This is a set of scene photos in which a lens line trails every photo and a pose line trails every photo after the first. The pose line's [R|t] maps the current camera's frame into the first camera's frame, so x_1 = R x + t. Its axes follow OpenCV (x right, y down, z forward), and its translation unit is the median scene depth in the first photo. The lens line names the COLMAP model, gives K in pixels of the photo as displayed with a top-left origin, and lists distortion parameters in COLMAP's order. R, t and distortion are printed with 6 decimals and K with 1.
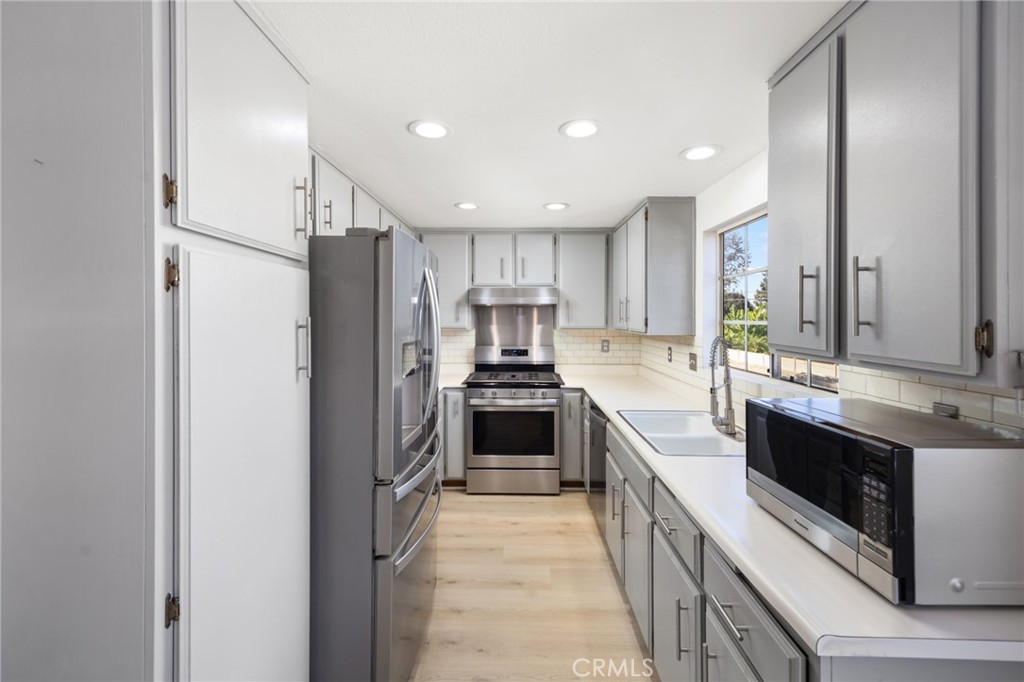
lens RADIAL K [[435.9, 0, 515.7], [0, 435.9, 319.4], [0, 0, 1]] dist [0.015509, 0.000148]
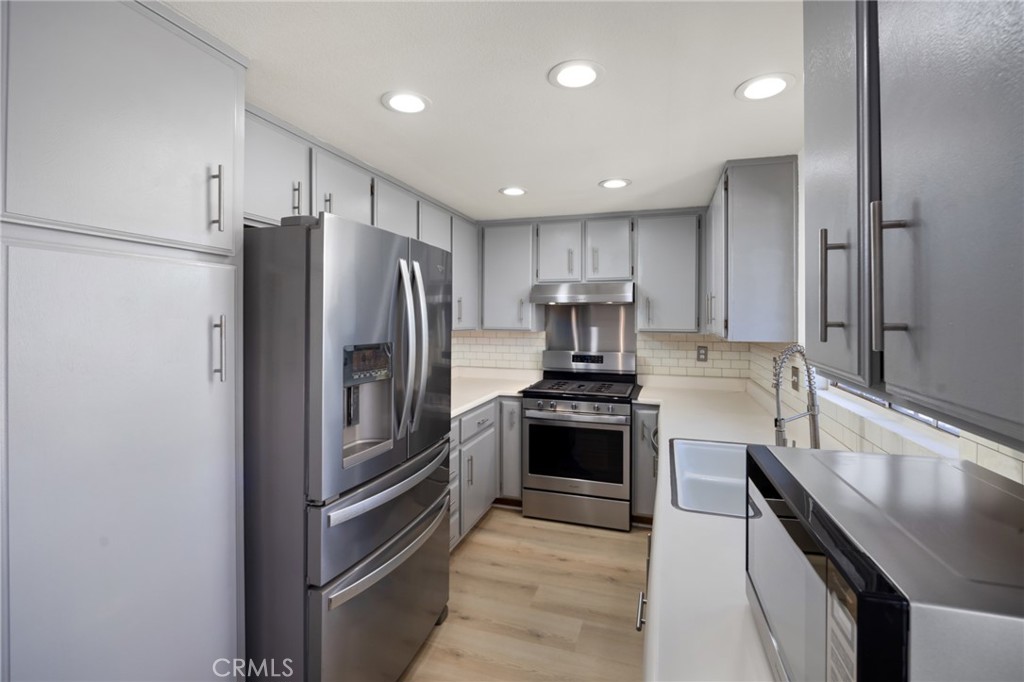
lens RADIAL K [[462.2, 0, 513.8], [0, 462.2, 318.5], [0, 0, 1]] dist [-0.009667, -0.000110]
pose [[0.954930, 0.003044, -0.296814, 0.168274], [-0.004430, 0.999982, -0.003996, 0.000891], [0.296797, 0.005130, 0.954927, 0.109314]]
